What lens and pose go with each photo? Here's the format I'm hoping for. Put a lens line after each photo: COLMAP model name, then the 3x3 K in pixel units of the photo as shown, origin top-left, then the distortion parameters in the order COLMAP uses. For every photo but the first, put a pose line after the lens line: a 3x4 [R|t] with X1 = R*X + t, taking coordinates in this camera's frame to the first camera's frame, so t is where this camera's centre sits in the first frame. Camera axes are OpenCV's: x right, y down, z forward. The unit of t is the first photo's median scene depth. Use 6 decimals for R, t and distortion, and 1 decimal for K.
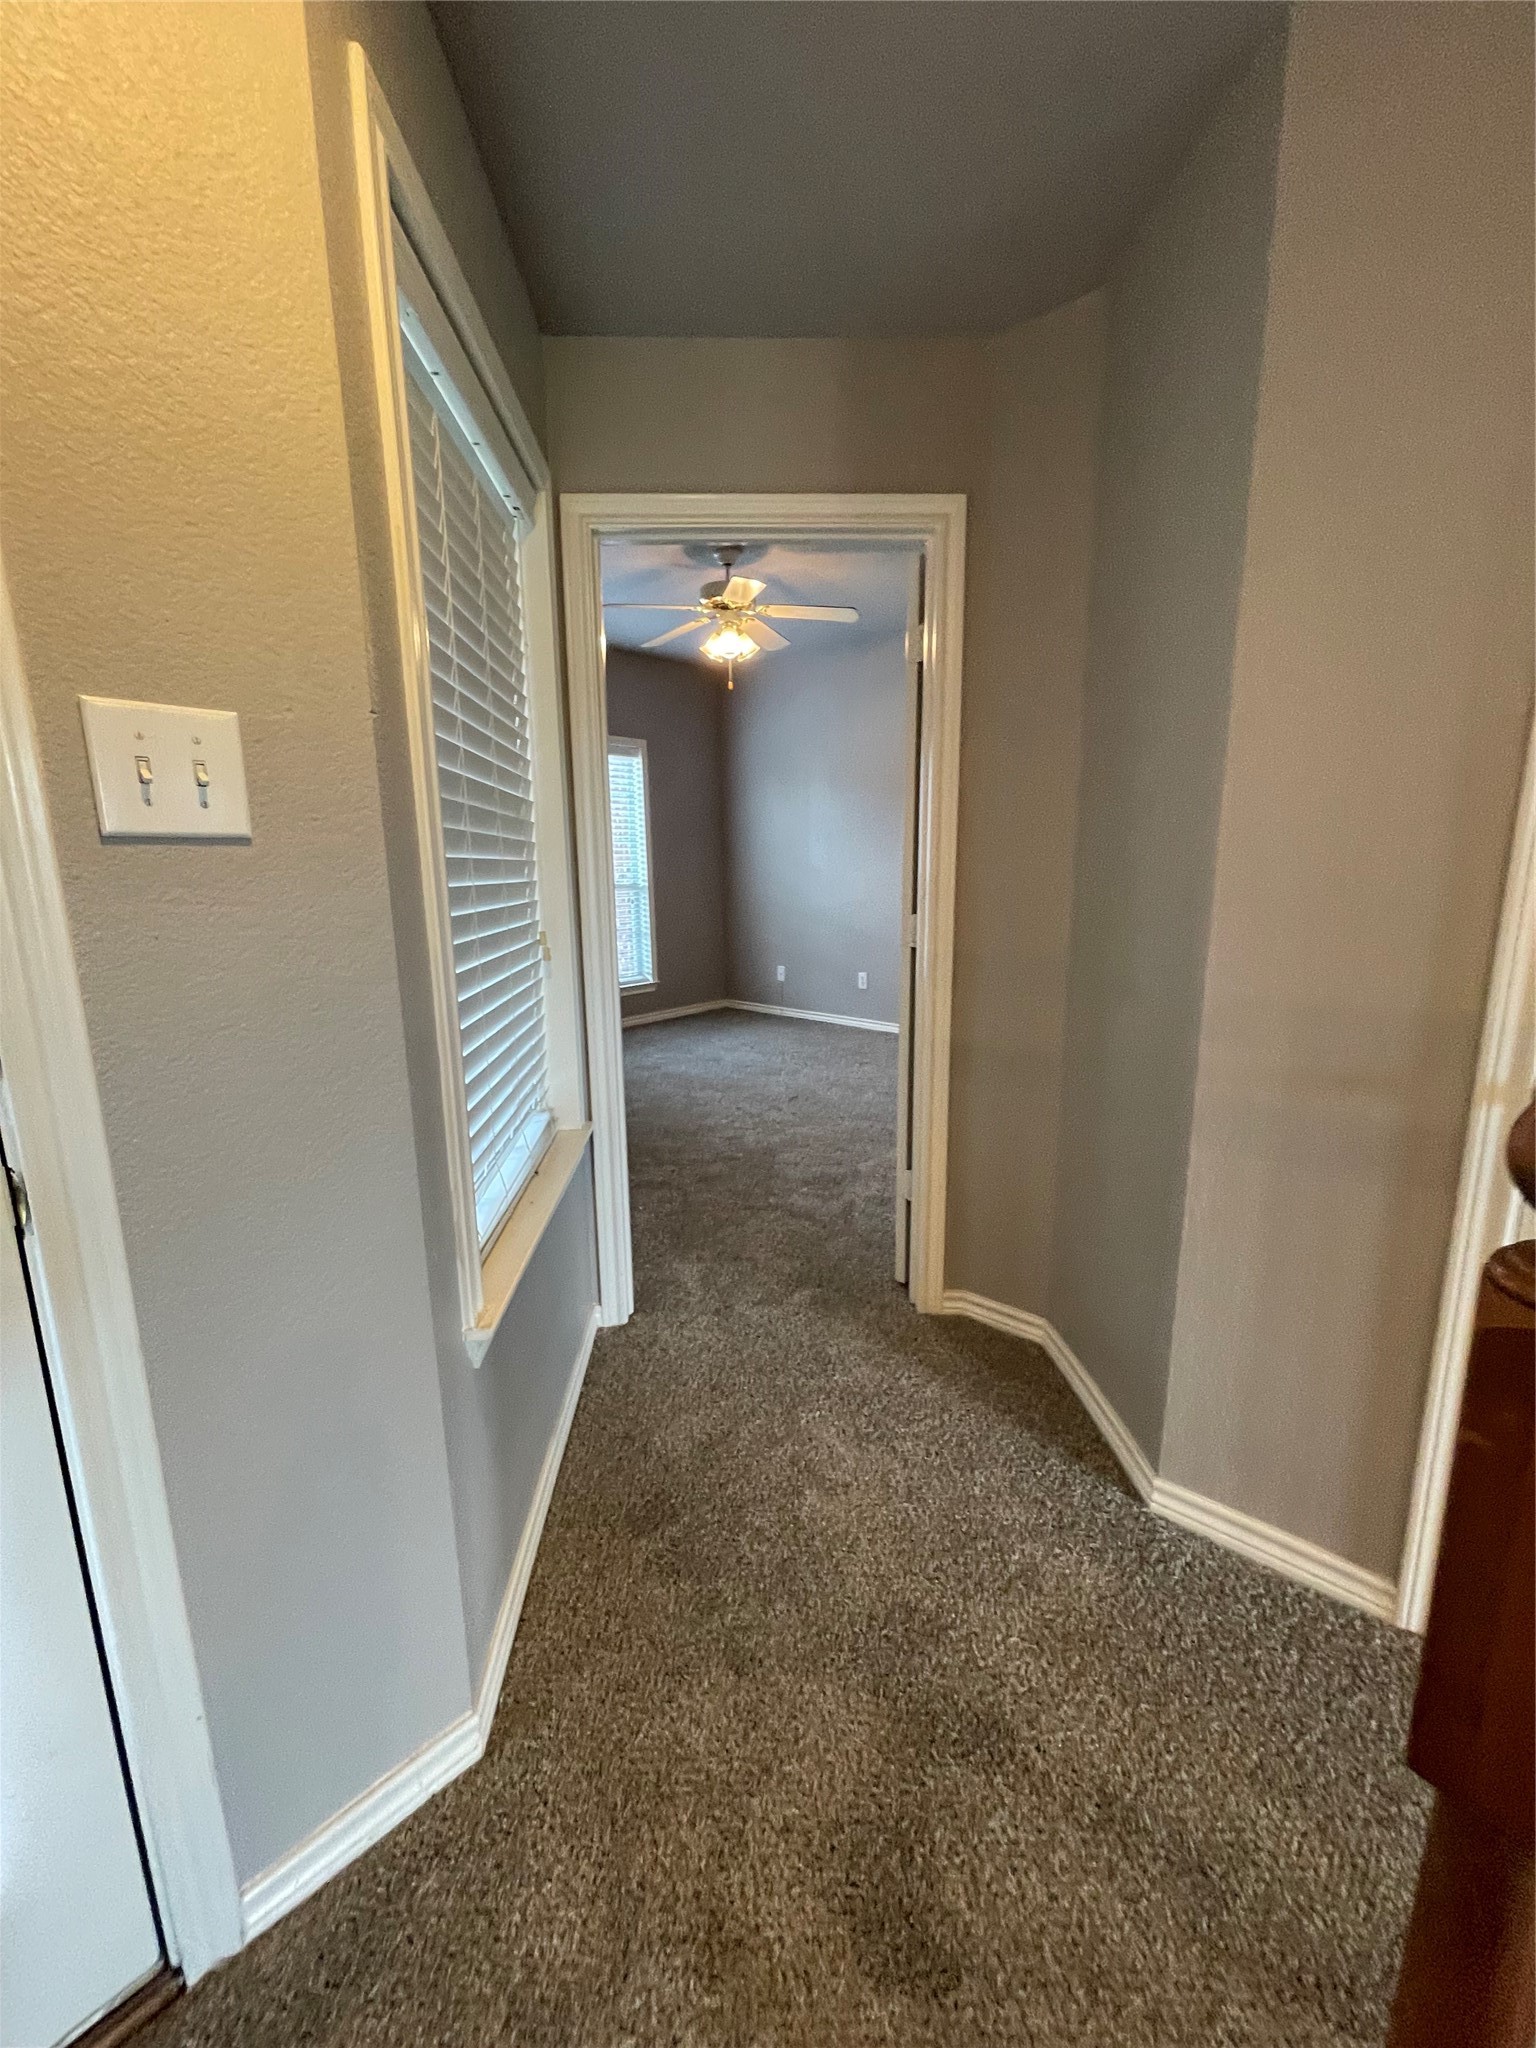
lens RADIAL K [[829.3, 0, 768.3], [0, 829.3, 1020.6], [0, 0, 1]] dist [-0.002680, -0.000473]
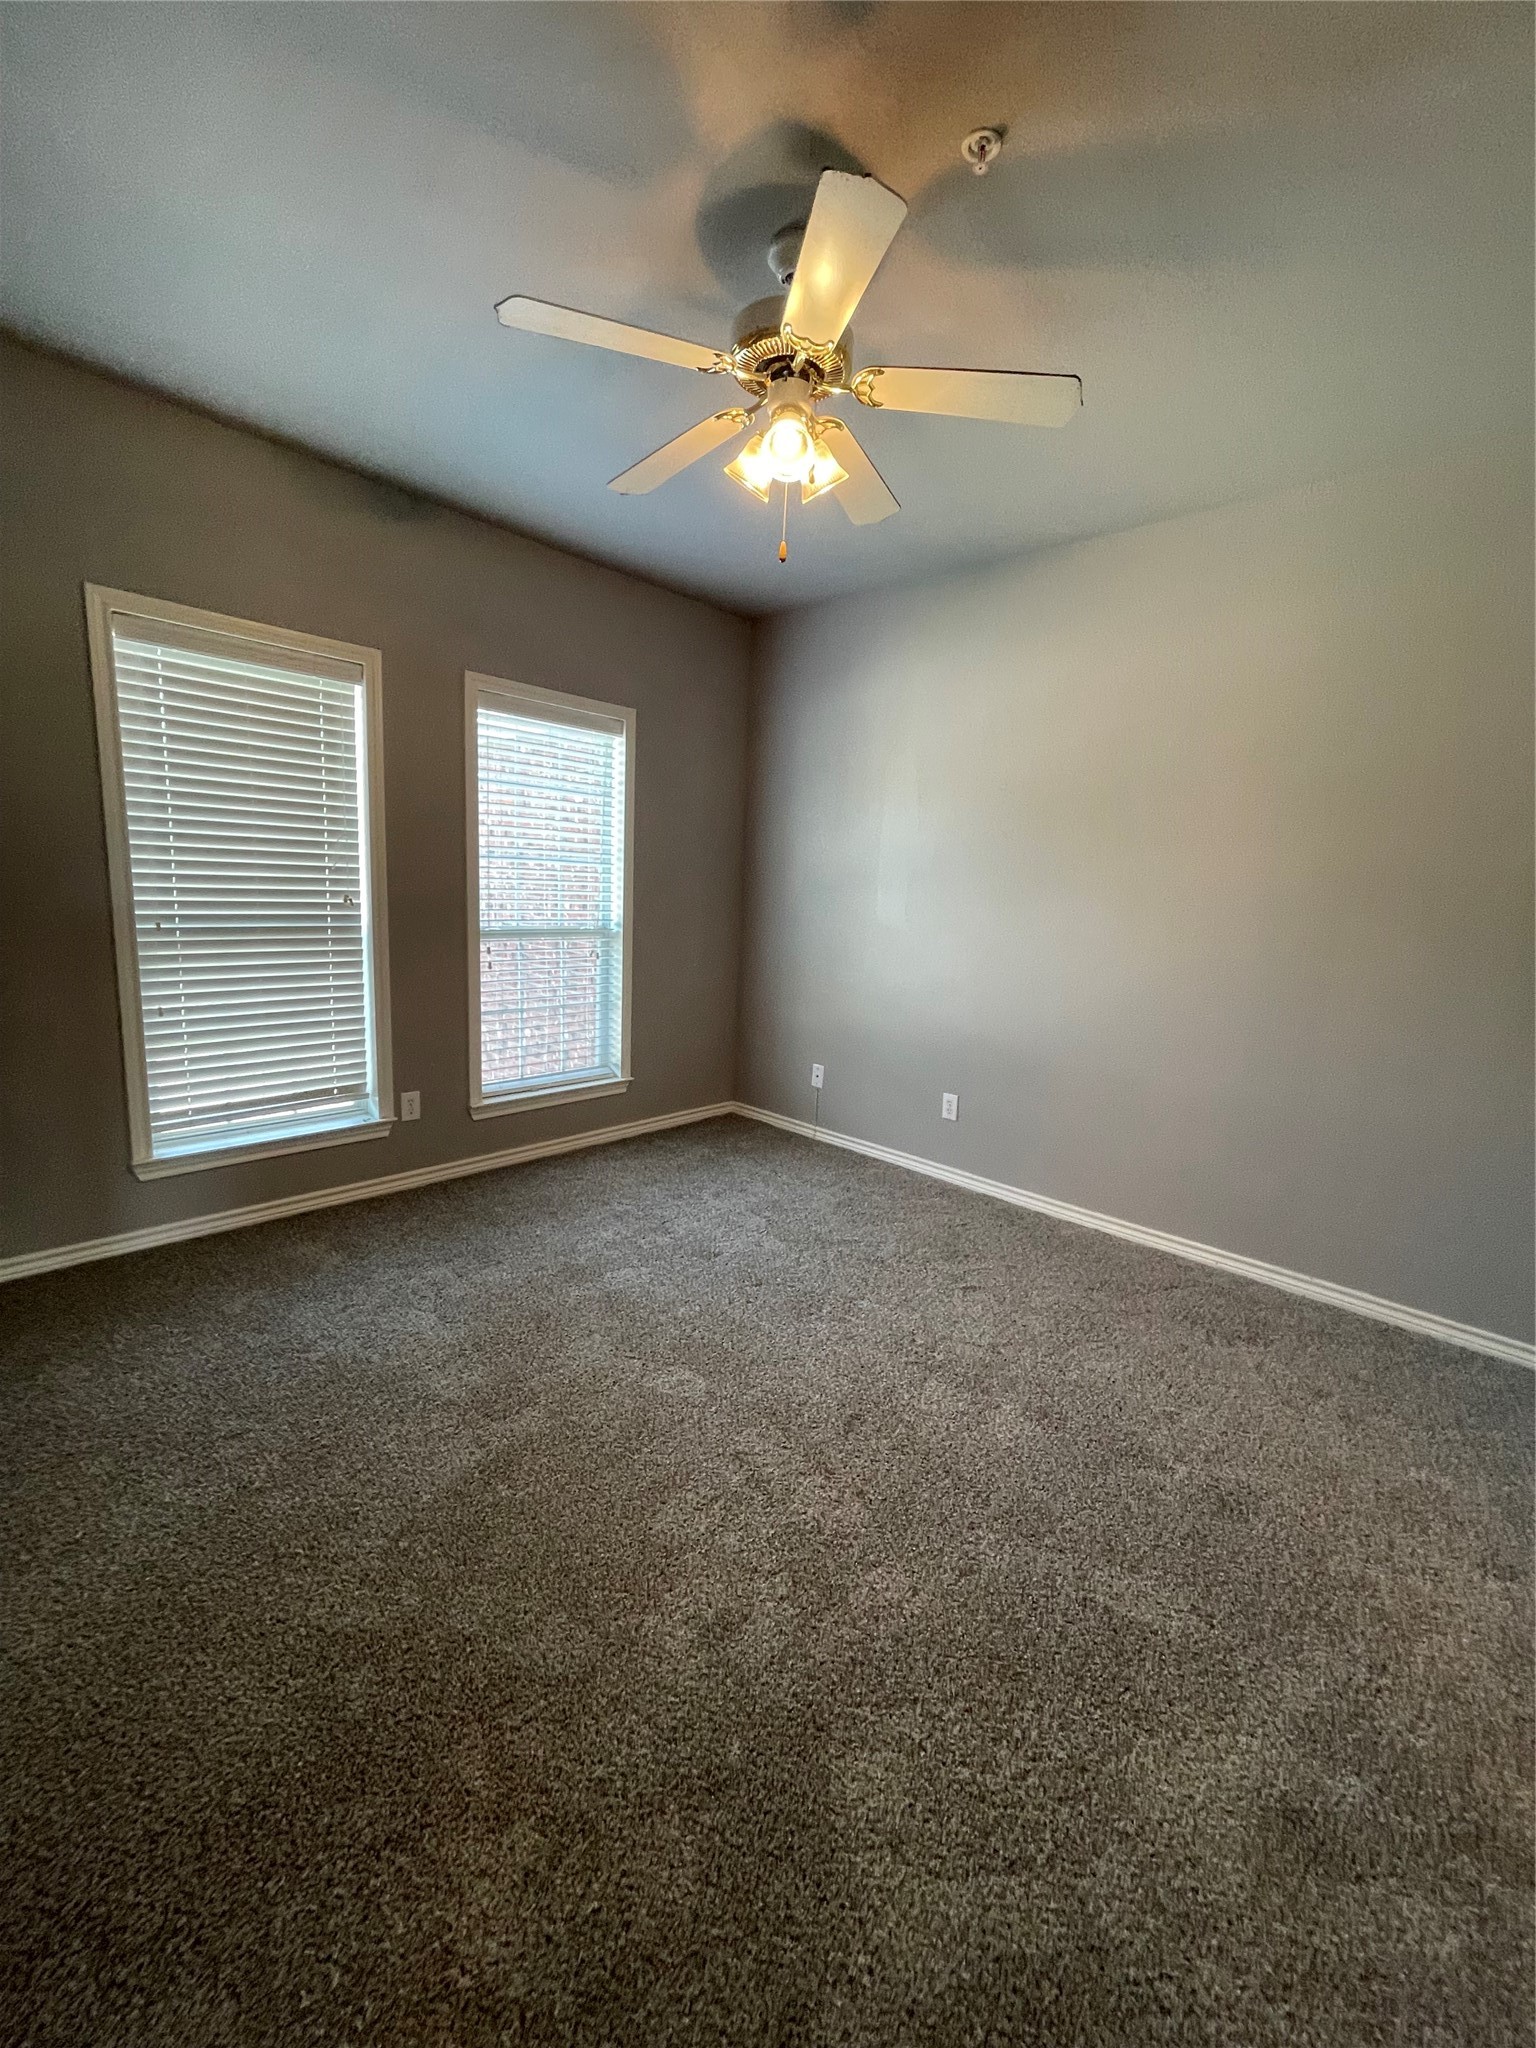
lens RADIAL K [[829.3, 0, 768.3], [0, 829.3, 1020.6], [0, 0, 1]] dist [-0.002680, -0.000473]
pose [[0.997766, 0.065971, -0.010503, -0.030950], [-0.066229, 0.997452, -0.026520, -0.125226], [0.008727, 0.027157, 0.999593, 0.521496]]
